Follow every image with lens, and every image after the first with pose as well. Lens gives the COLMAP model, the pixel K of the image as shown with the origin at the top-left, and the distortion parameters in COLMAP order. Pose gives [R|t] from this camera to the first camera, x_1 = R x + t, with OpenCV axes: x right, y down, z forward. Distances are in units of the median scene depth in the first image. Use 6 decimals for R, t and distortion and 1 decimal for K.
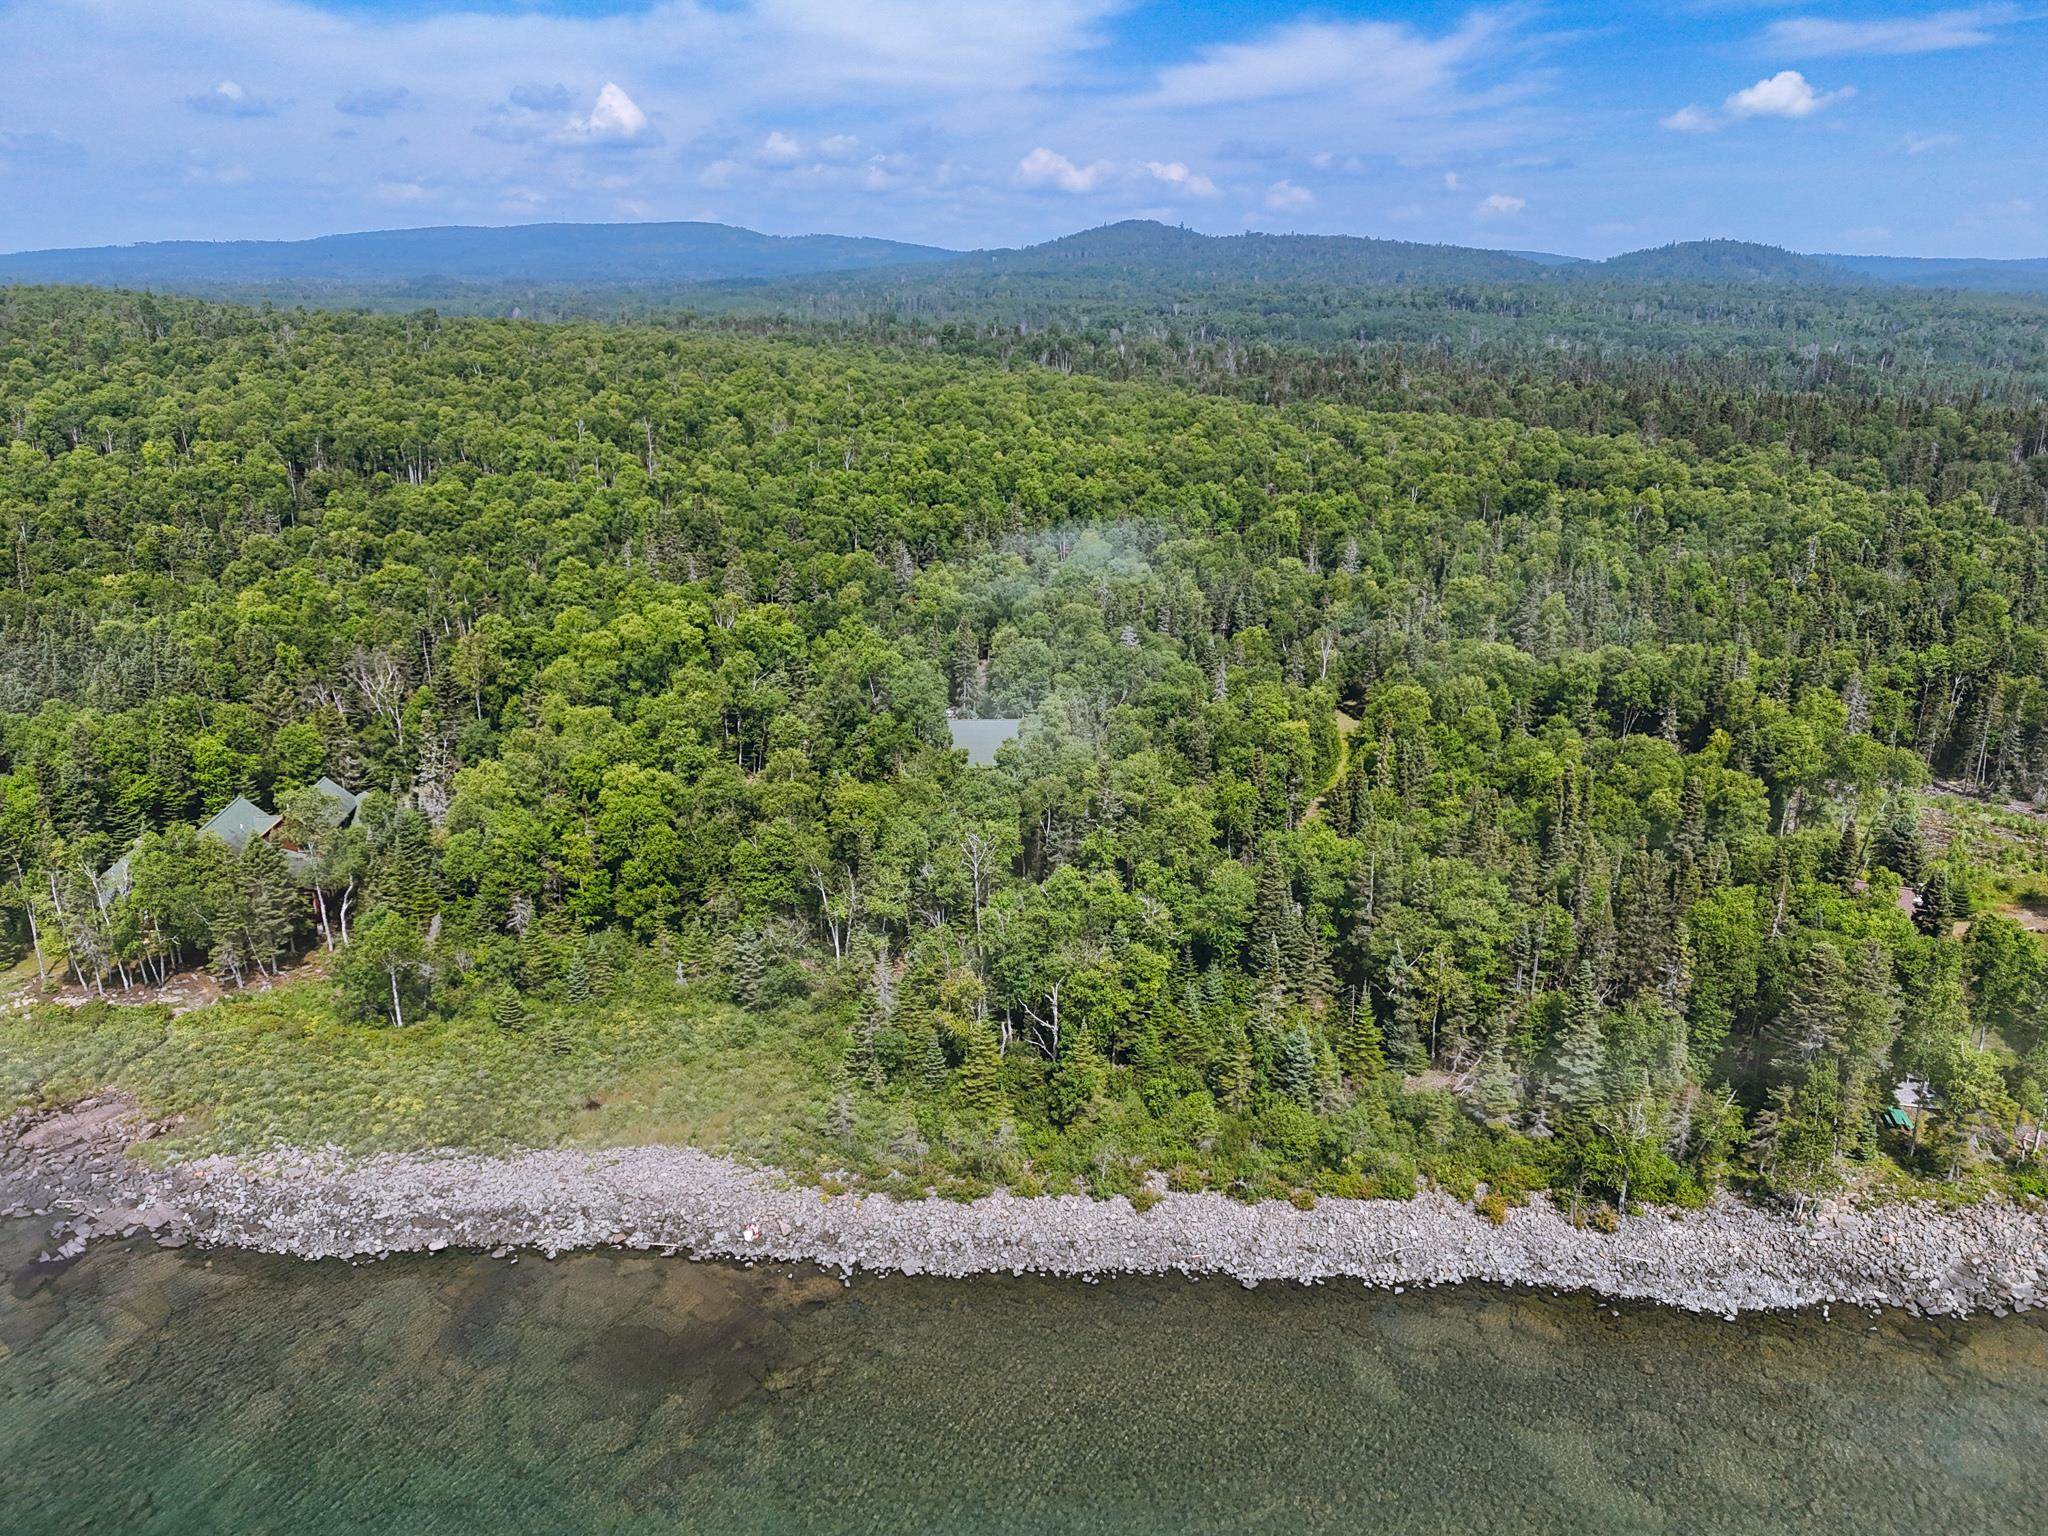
lens RADIAL K [[1485.6, 0, 1024.0], [0, 1485.6, 768.0], [0, 0, 1]] dist [0.105757, -0.120978]
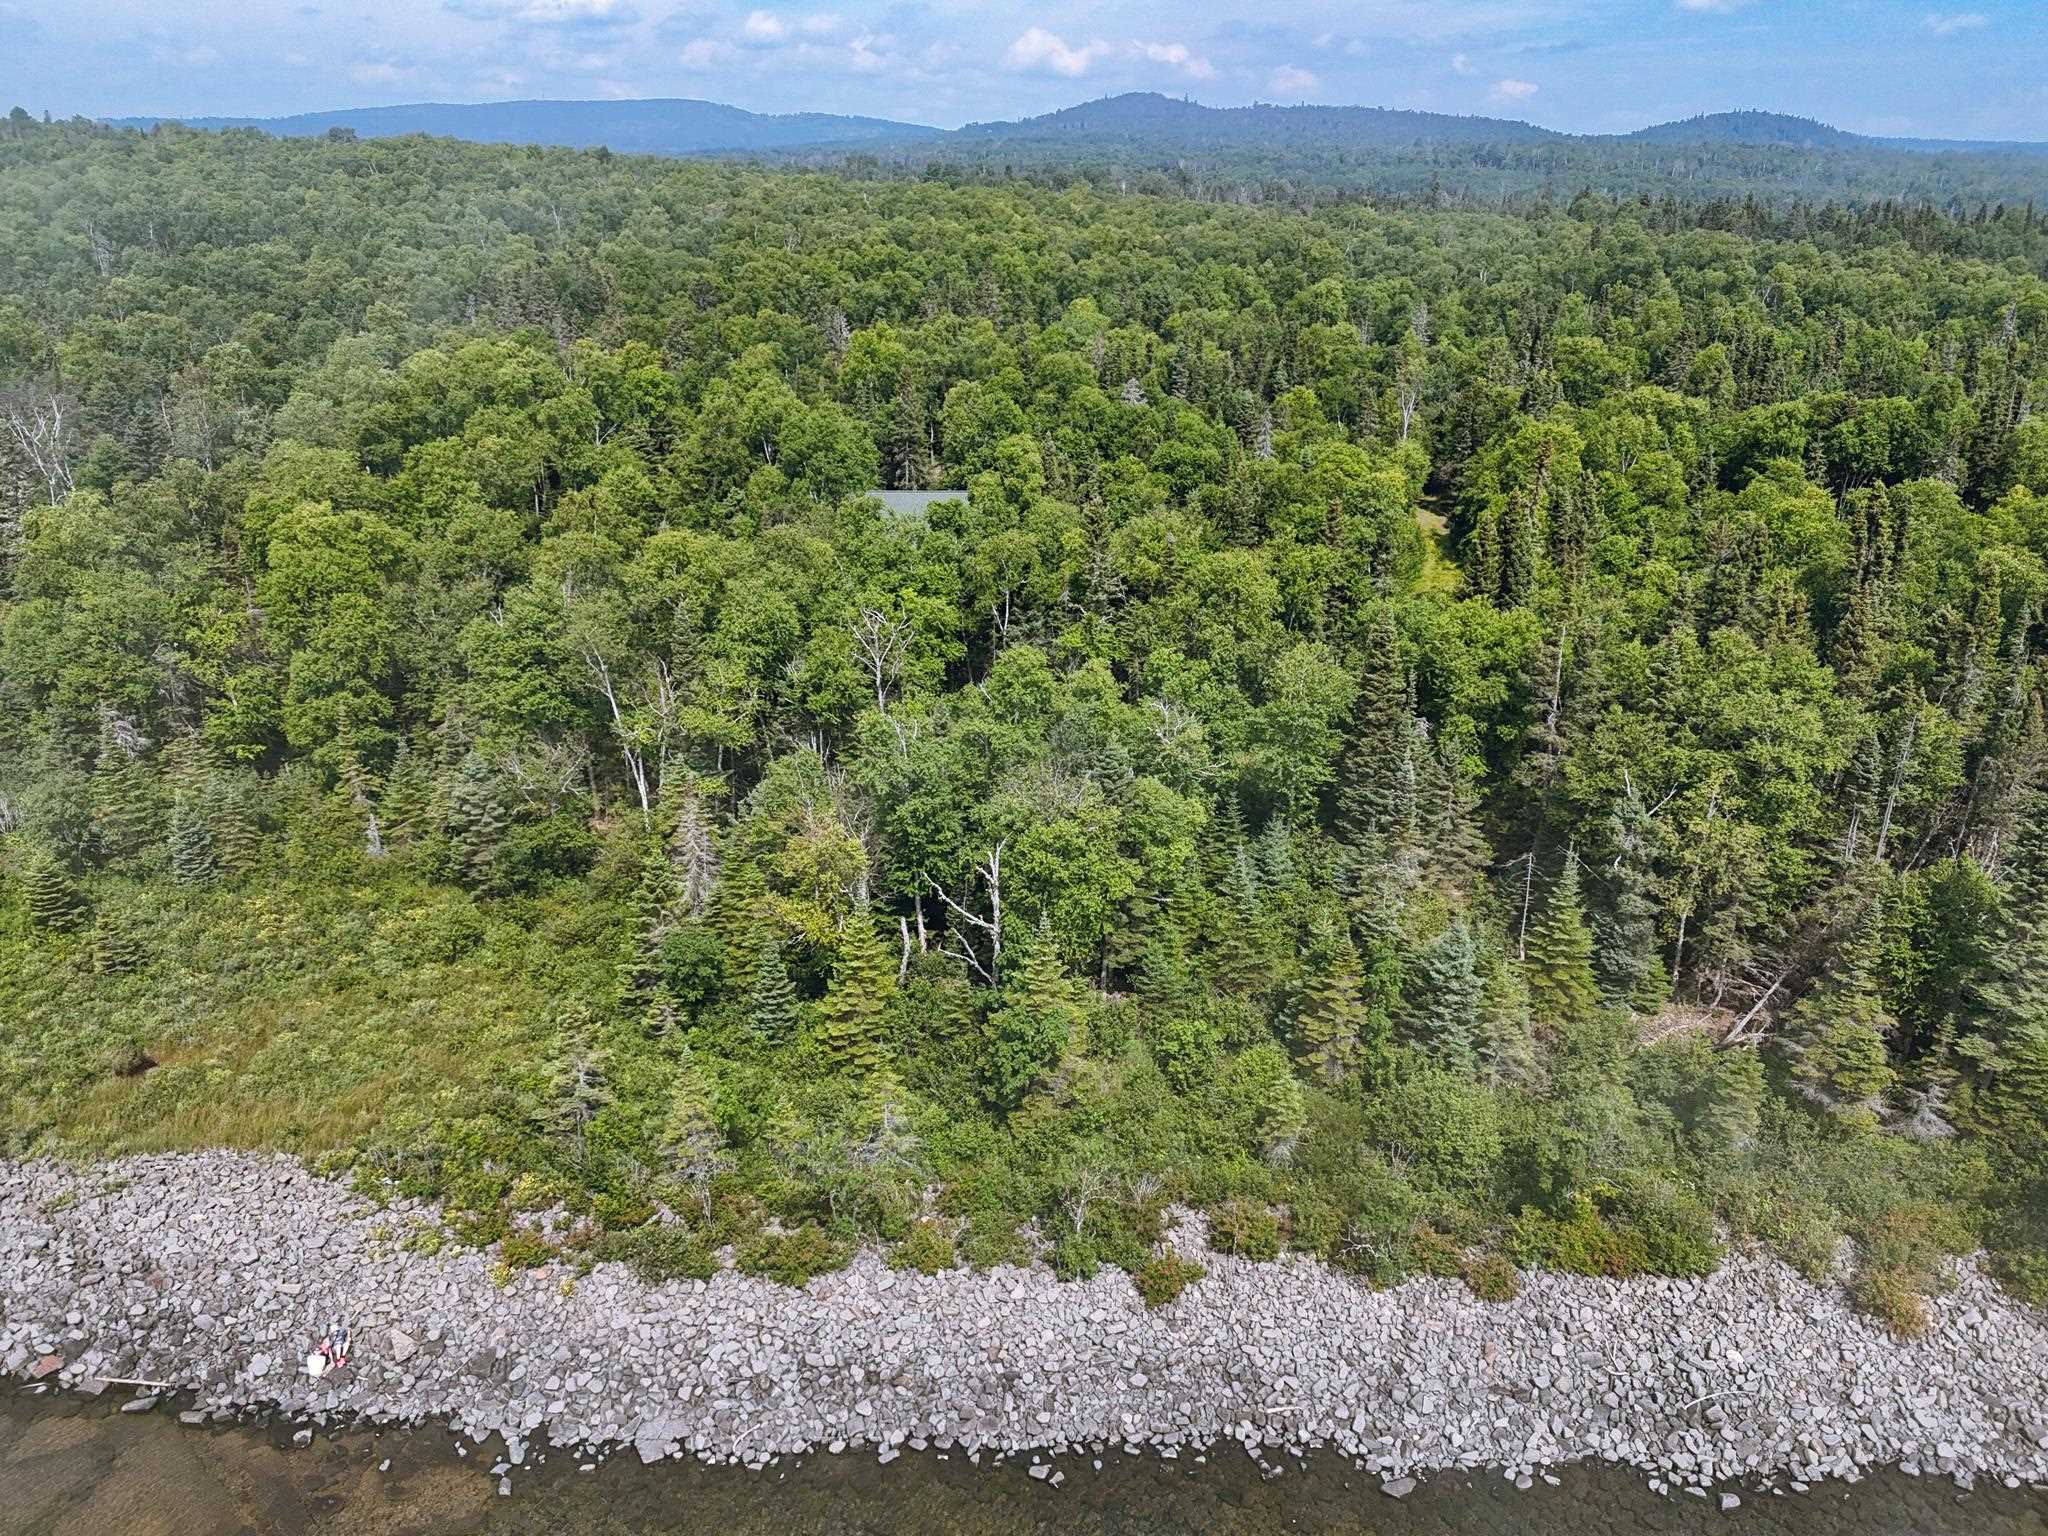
lens RADIAL K [[1485.6, 0, 1024.0], [0, 1485.6, 768.0], [0, 0, 1]] dist [0.105757, -0.120978]
pose [[0.999996, 0.002159, 0.001796, 0.029922], [-0.002269, 0.997975, 0.063574, 0.081358], [-0.001655, -0.063578, 0.997976, 0.460173]]
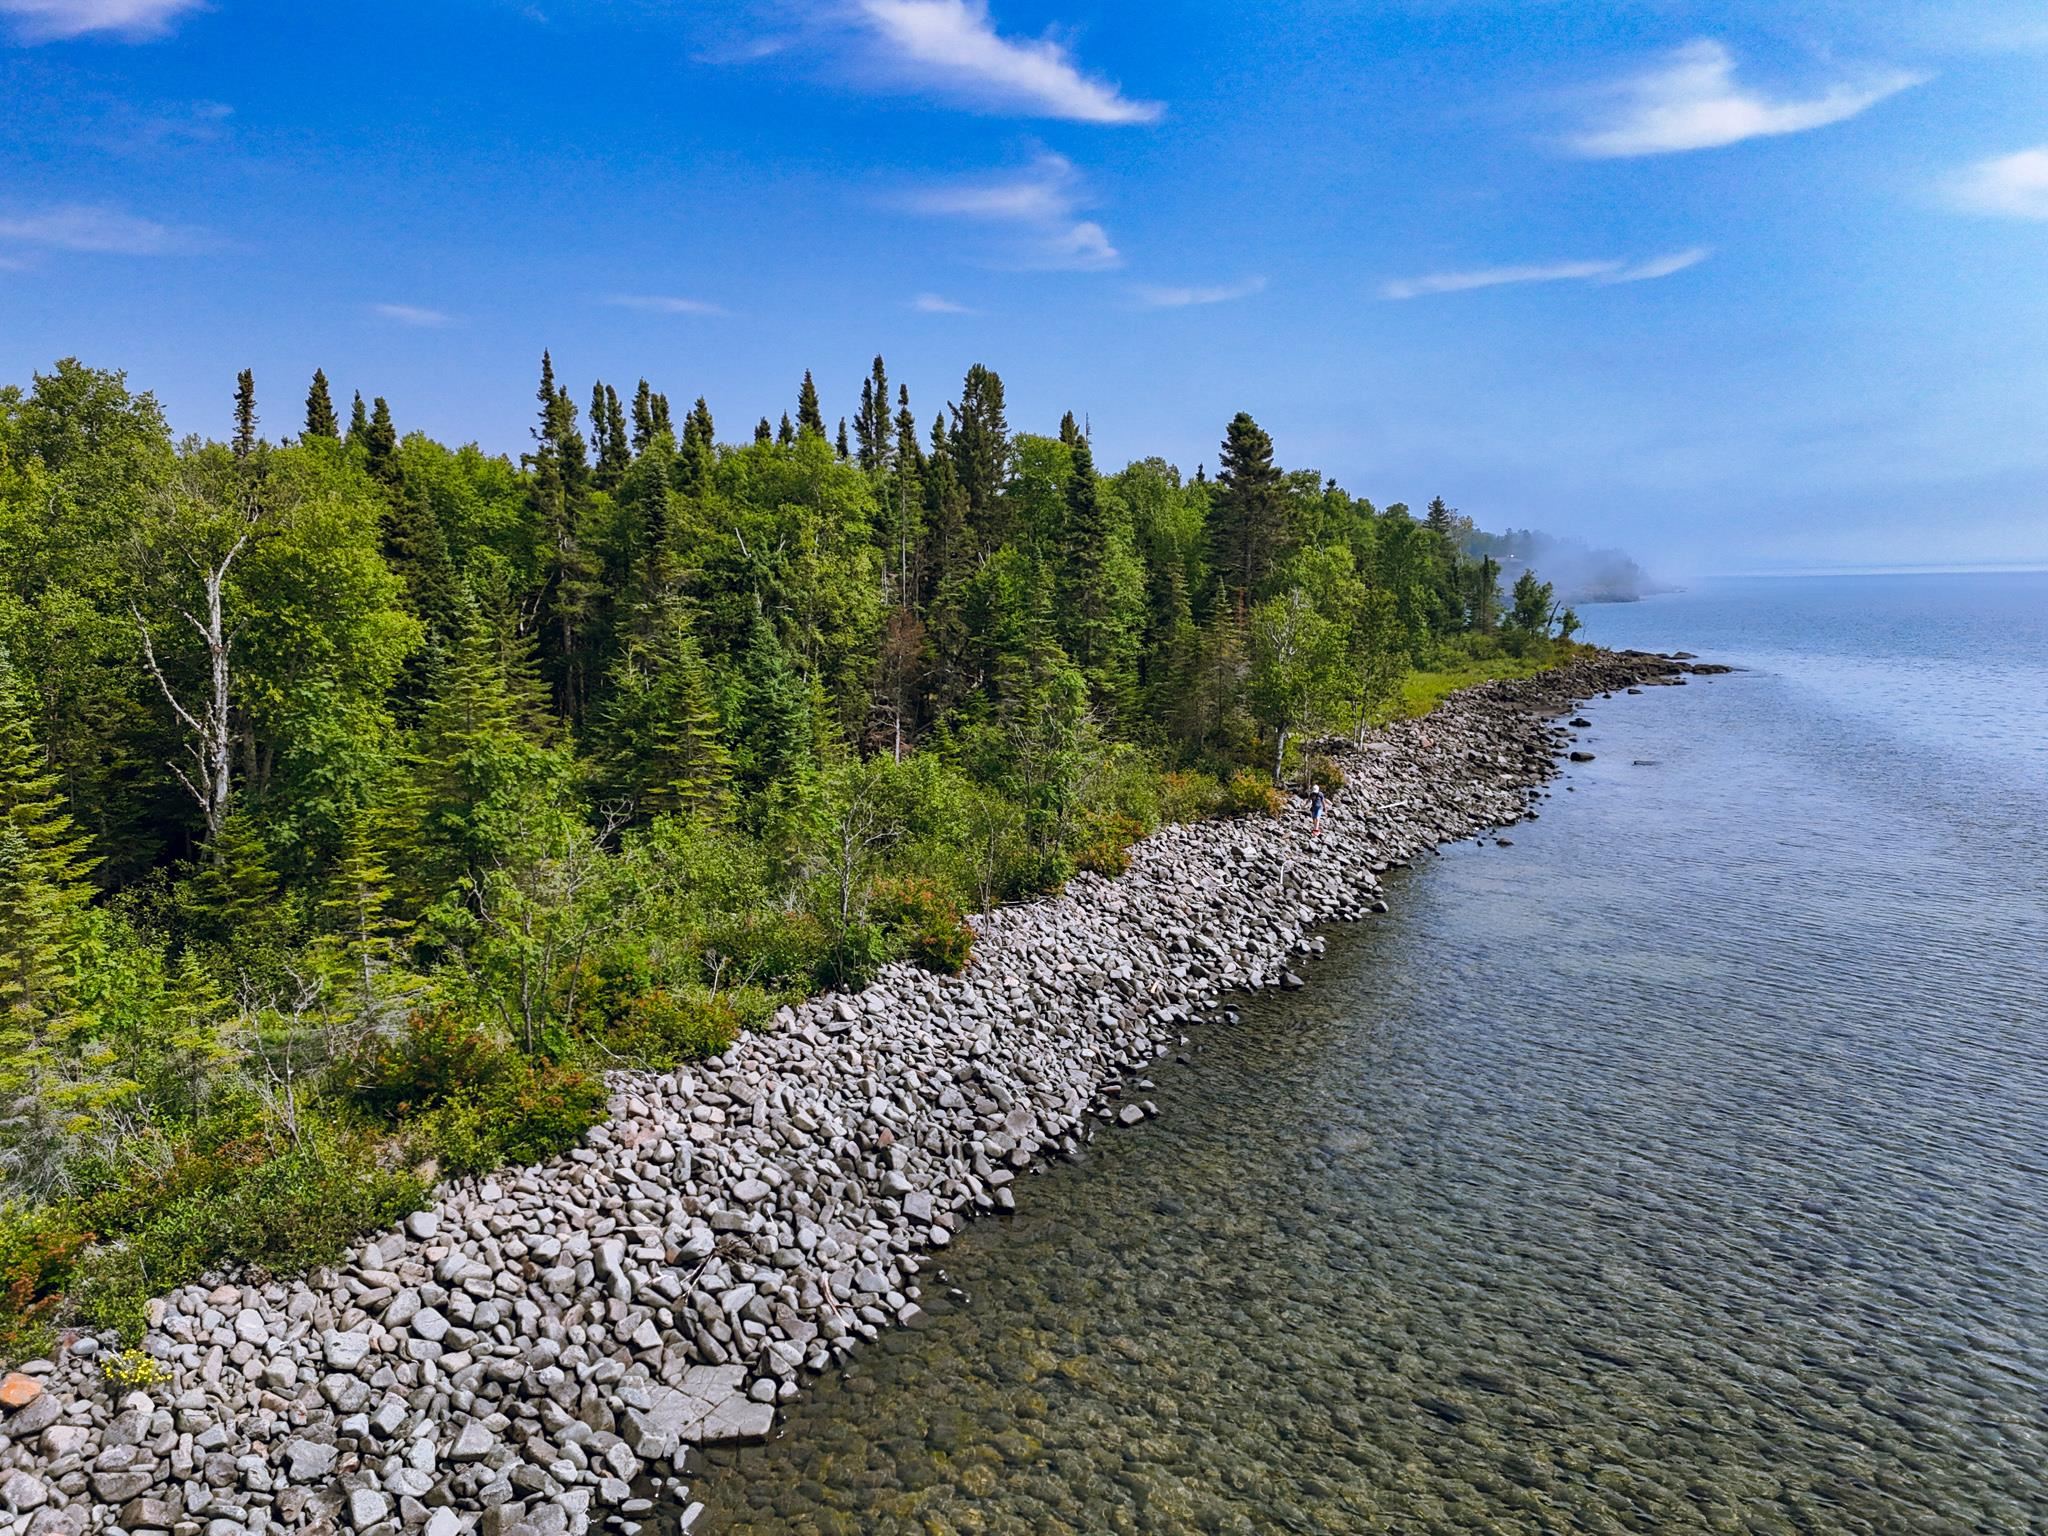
lens RADIAL K [[1485.6, 0, 1024.0], [0, 1485.6, 768.0], [0, 0, 1]] dist [0.105757, -0.120978]
pose [[0.423379, -0.126261, 0.897111, -0.182937], [0.274237, 0.961644, 0.005921, 0.221171], [-0.863449, 0.243514, 0.441766, 0.721823]]
